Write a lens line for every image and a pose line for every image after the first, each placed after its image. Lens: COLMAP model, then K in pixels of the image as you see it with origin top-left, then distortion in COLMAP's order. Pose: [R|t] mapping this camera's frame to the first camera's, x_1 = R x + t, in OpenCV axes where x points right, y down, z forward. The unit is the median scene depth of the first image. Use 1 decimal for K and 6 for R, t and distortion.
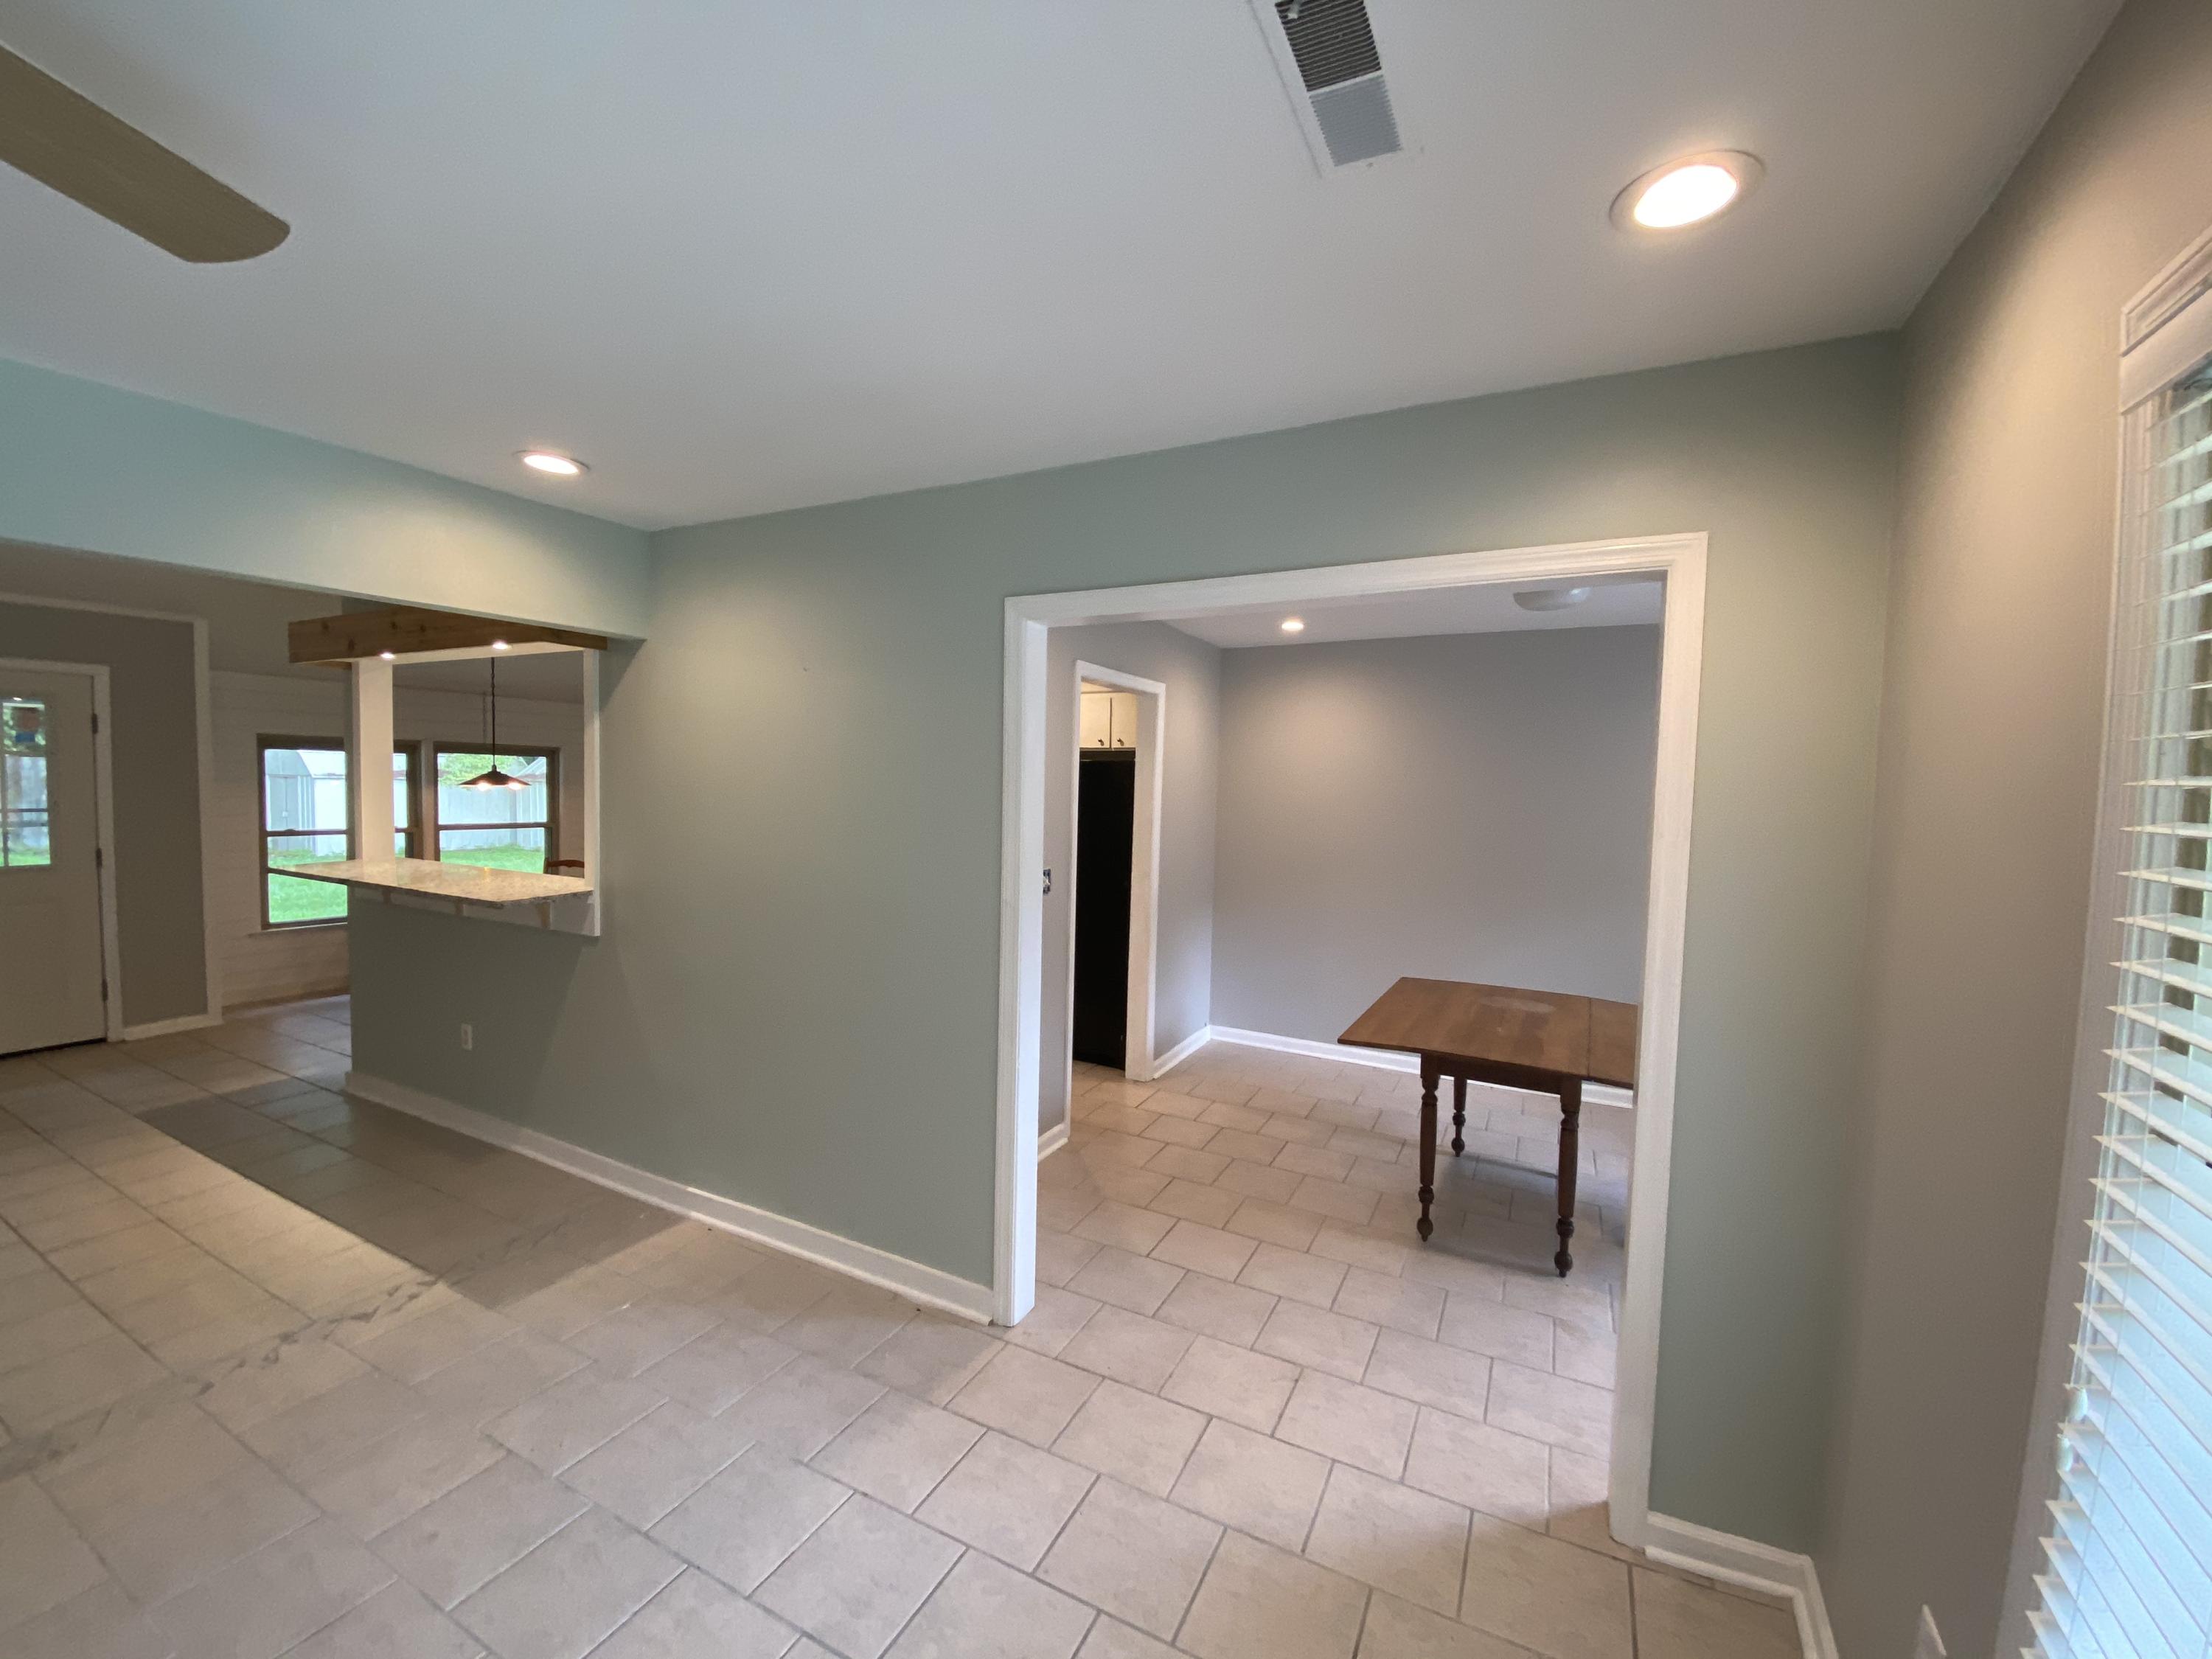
lens RADIAL K [[892.7, 0, 1111.9], [0, 892.7, 837.8], [0, 0, 1]] dist [0.008090, -0.014391]
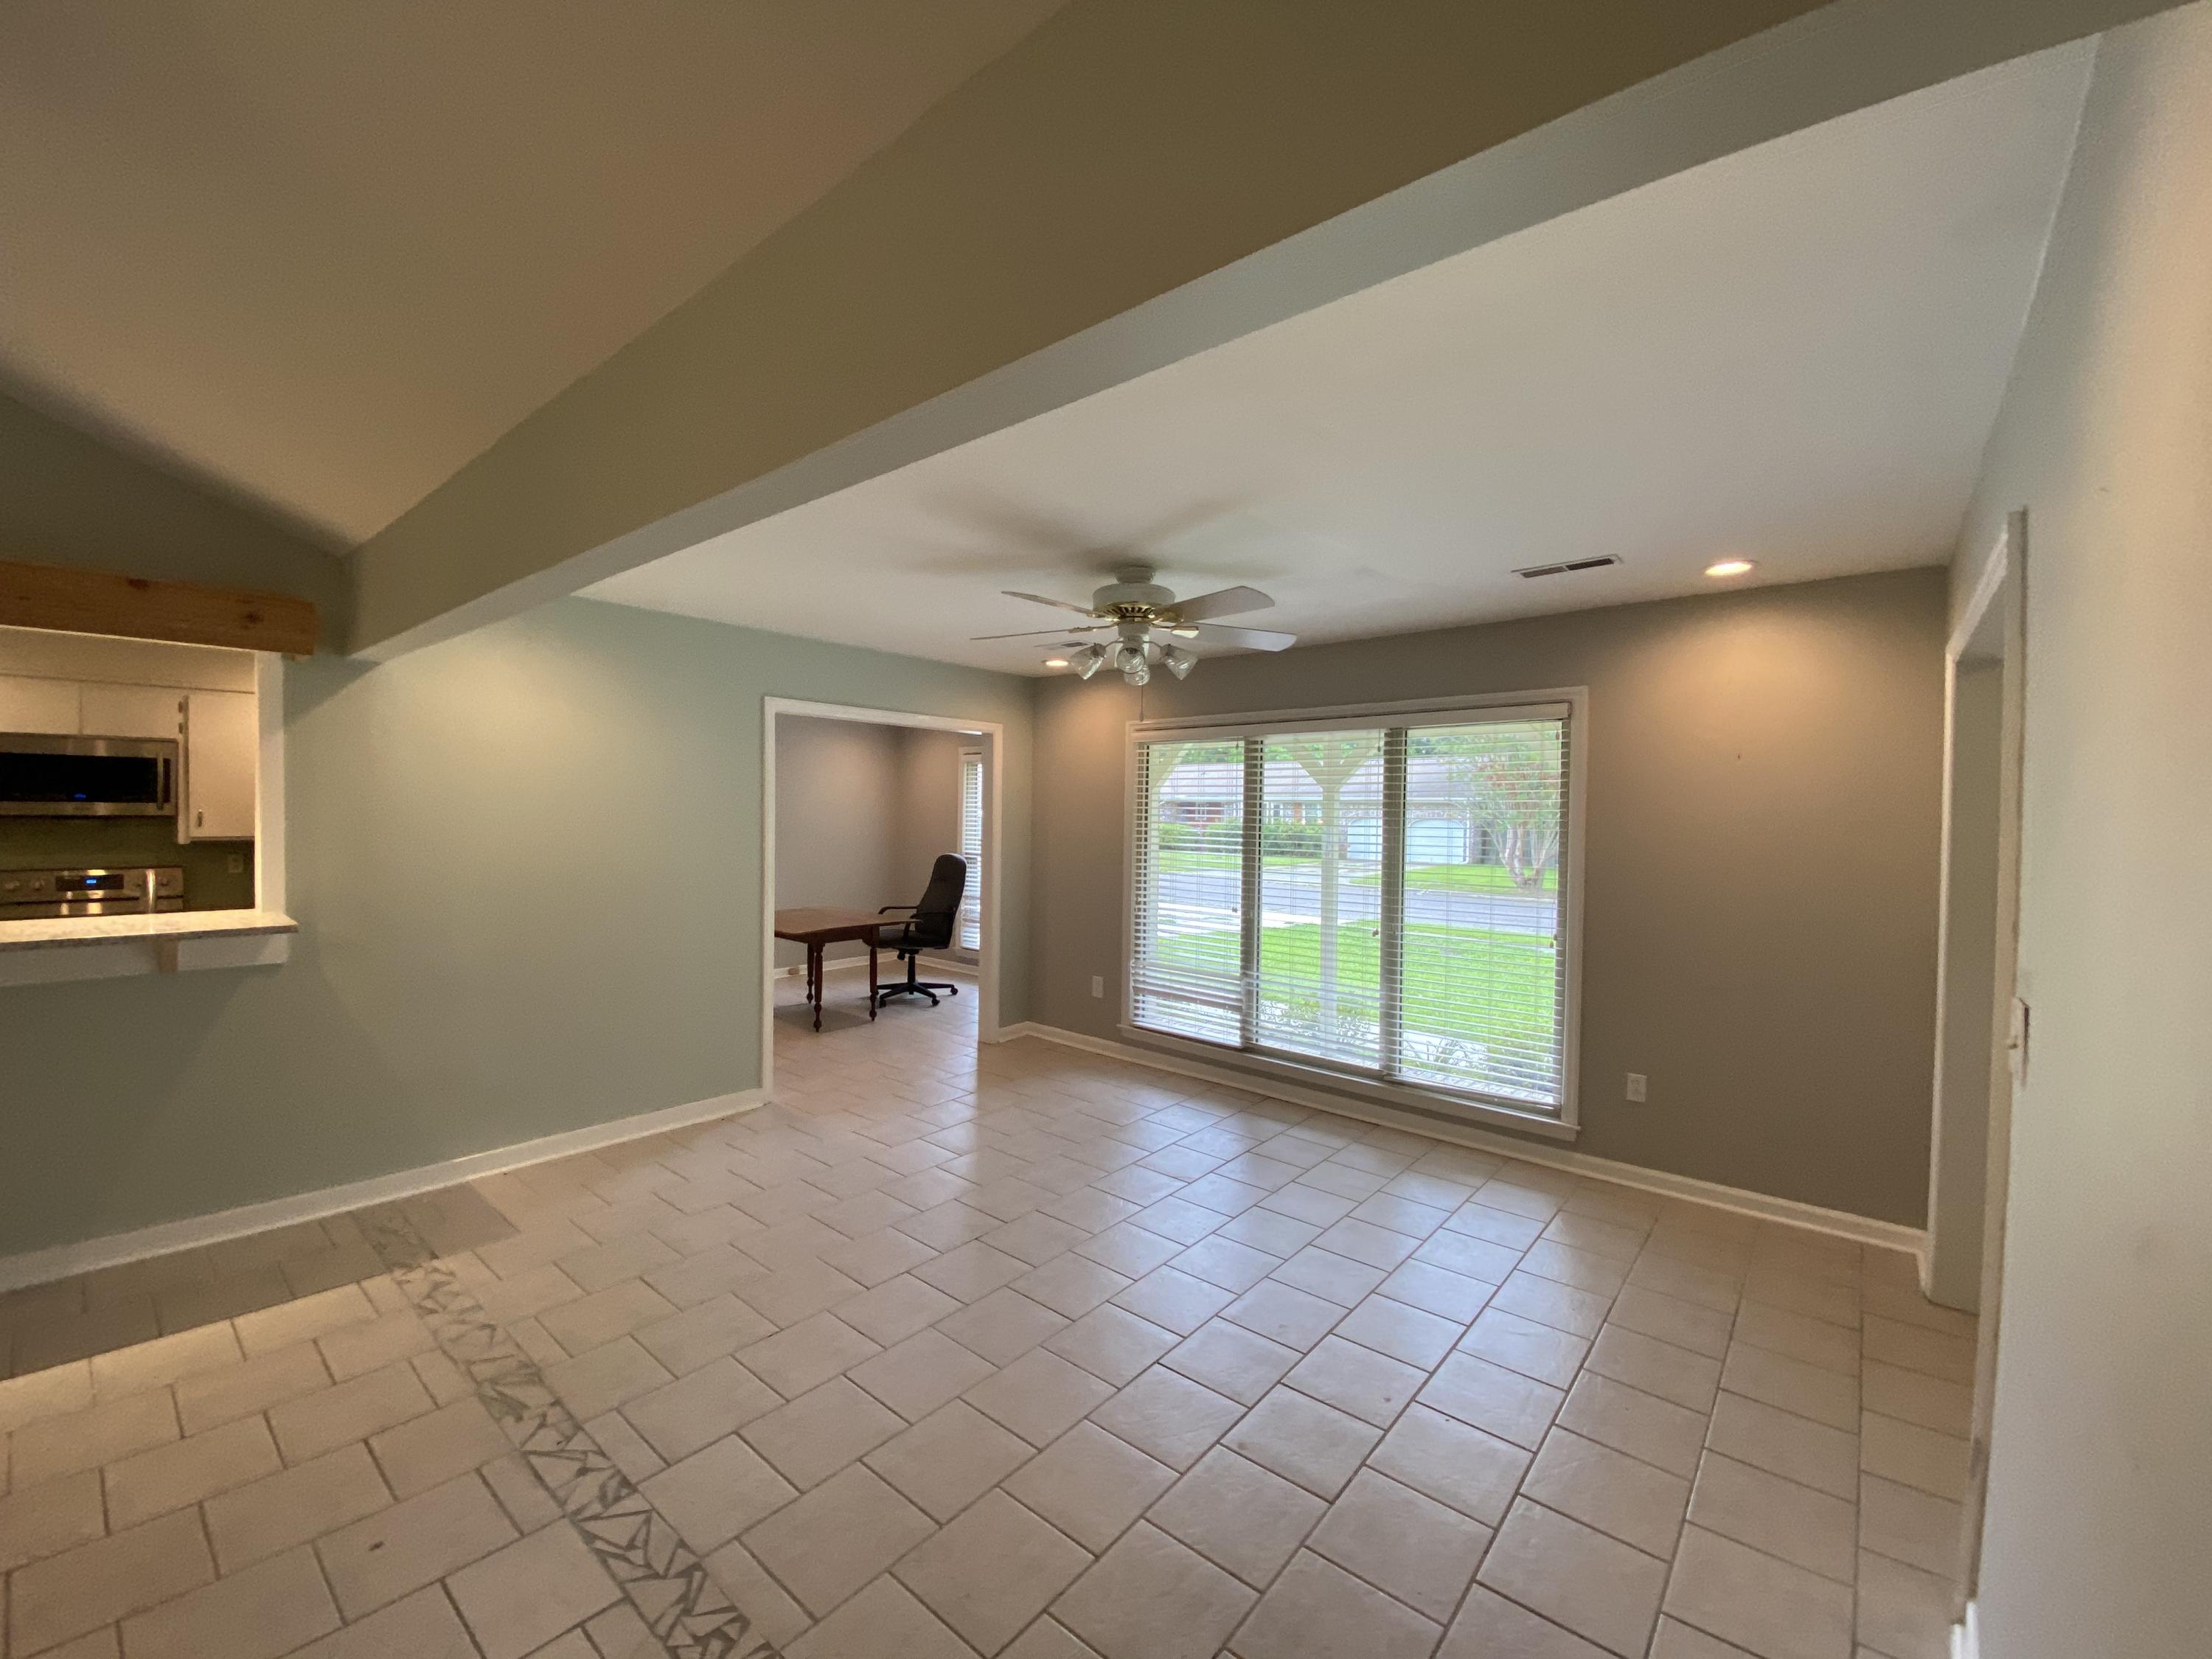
lens RADIAL K [[892.7, 0, 1108.6], [0, 892.7, 827.4], [0, 0, 1]] dist [0.008090, -0.014391]
pose [[0.218695, -0.037269, 0.975081, -1.300780], [0.048637, 0.998445, 0.027254, -0.016018], [-0.974580, 0.041465, 0.220167, -0.060888]]
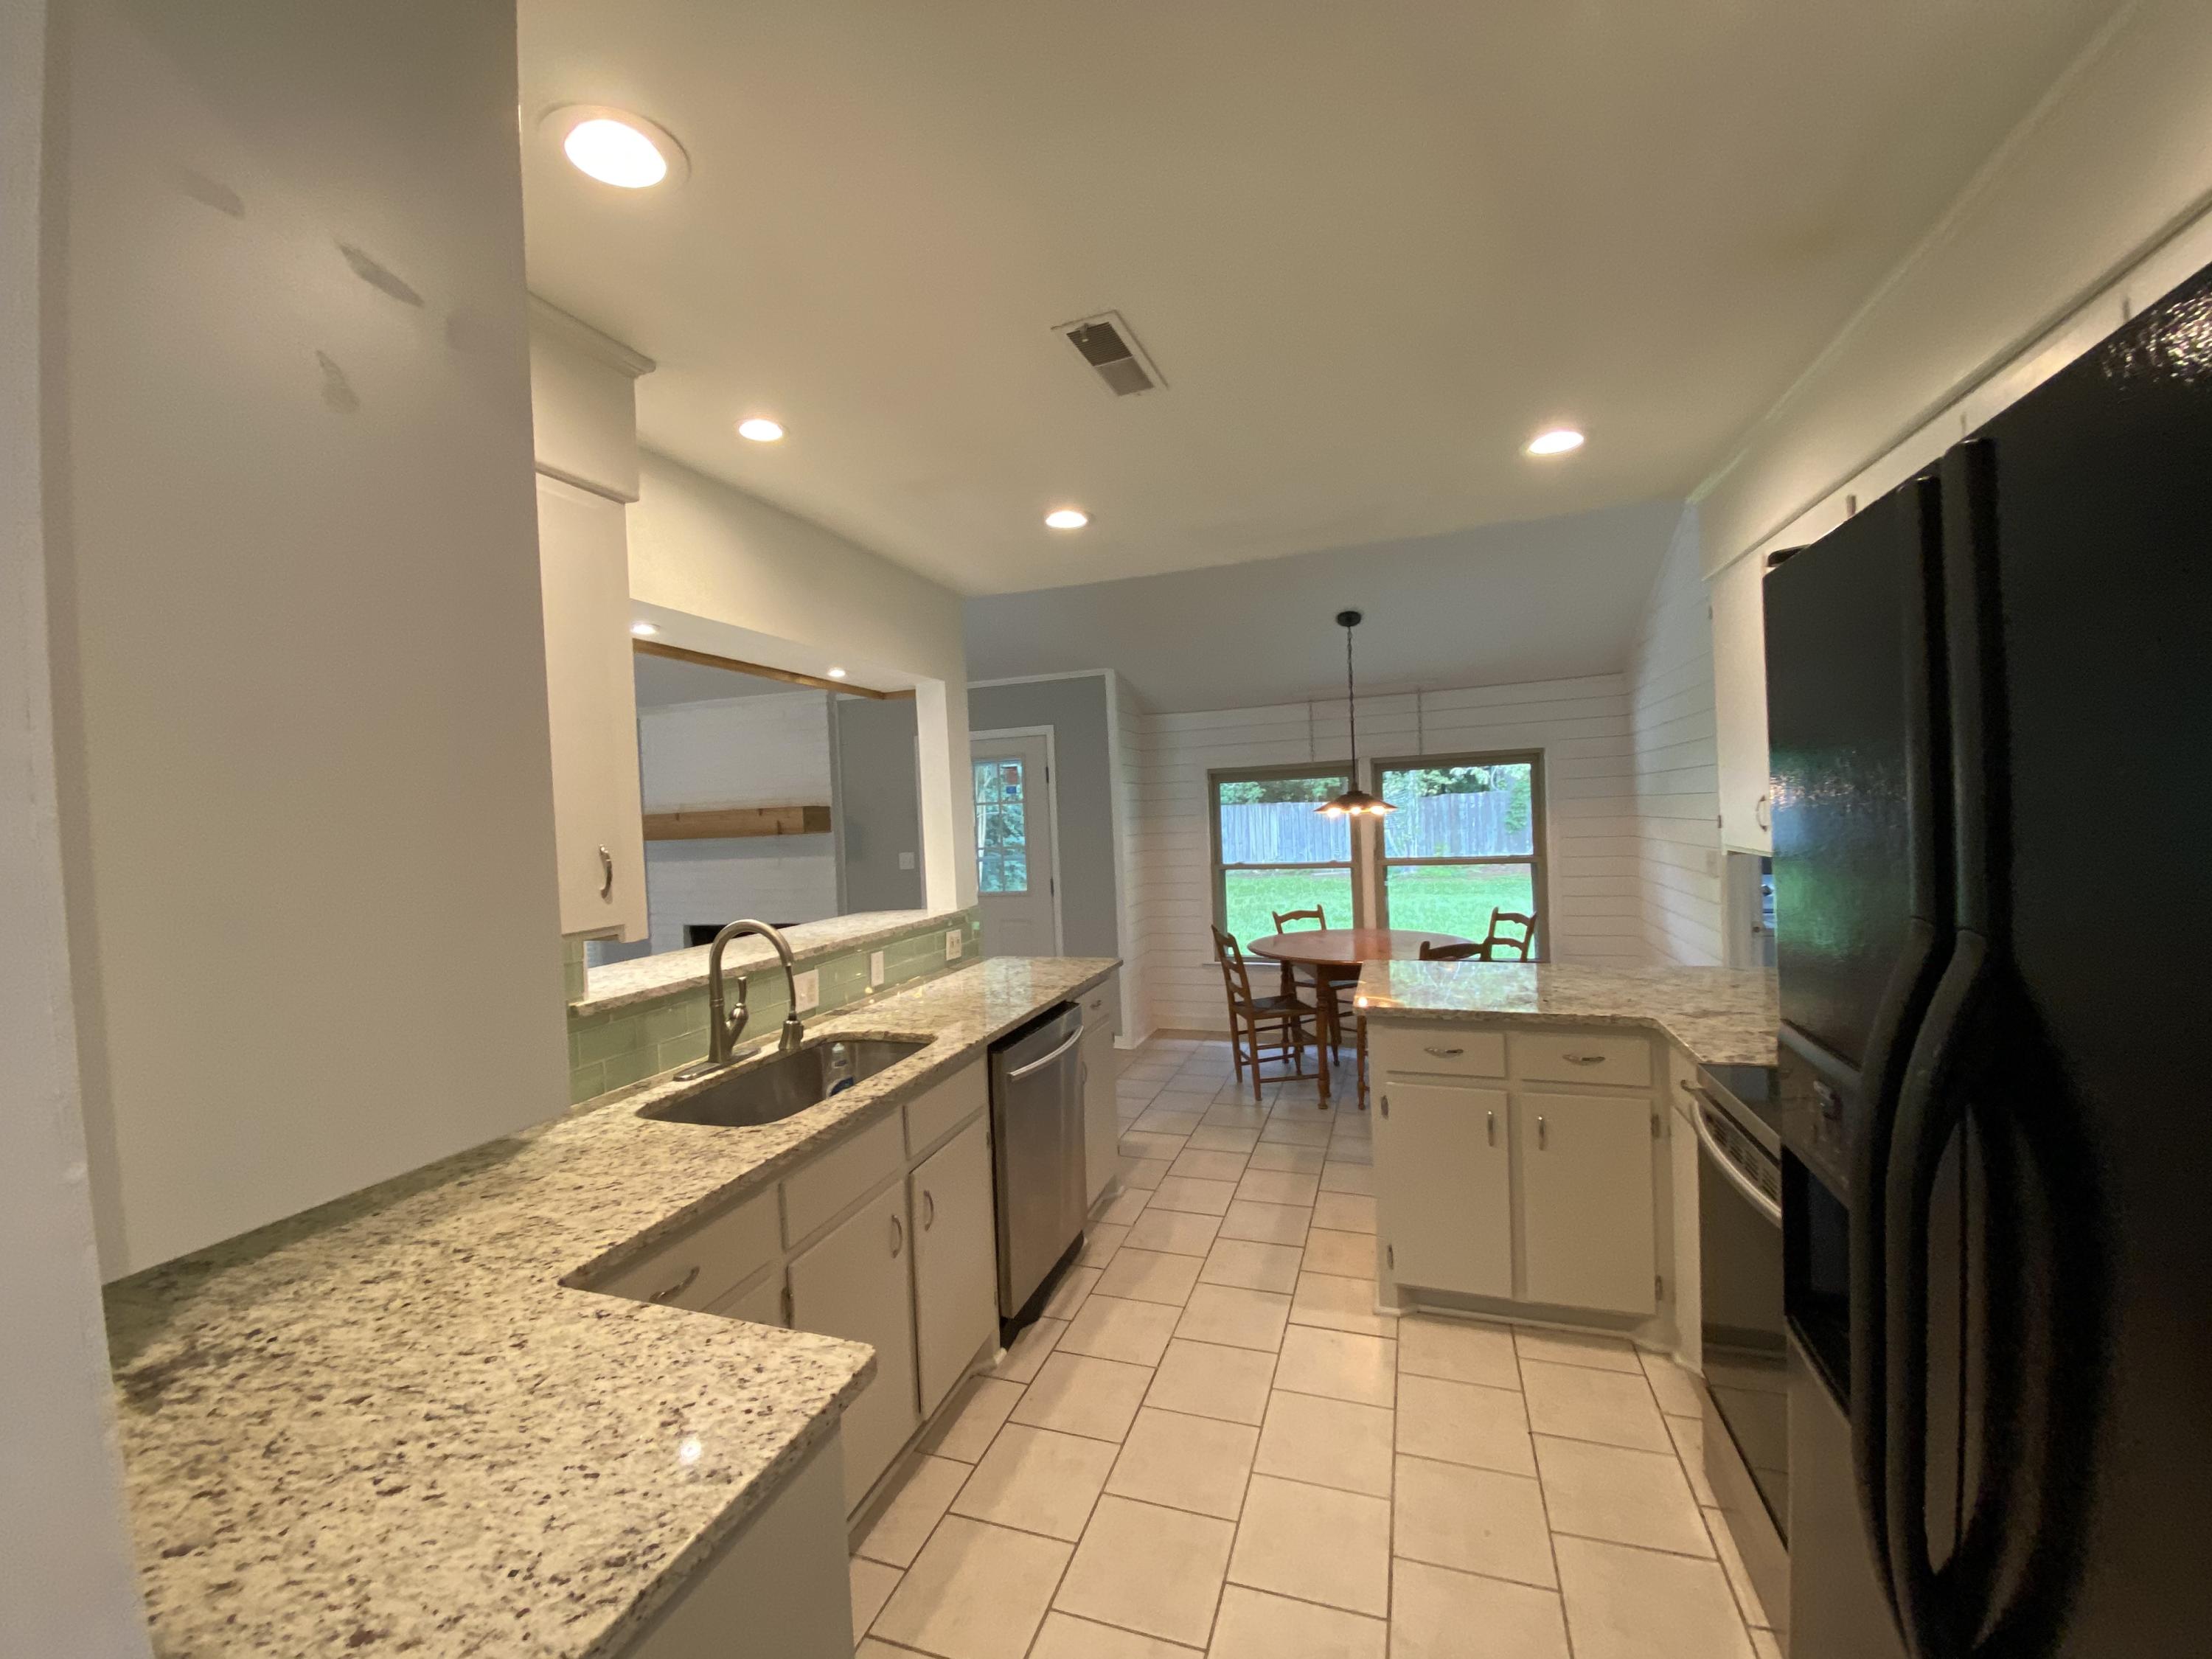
lens RADIAL K [[892.7, 0, 1087.9], [0, 892.7, 827.3], [0, 0, 1]] dist [0.008090, -0.014391]
pose [[0.133954, -0.013010, -0.990902, 0.050202], [-0.011745, 0.999823, -0.014715, -0.057496], [0.990918, 0.013609, 0.133777, 1.265410]]
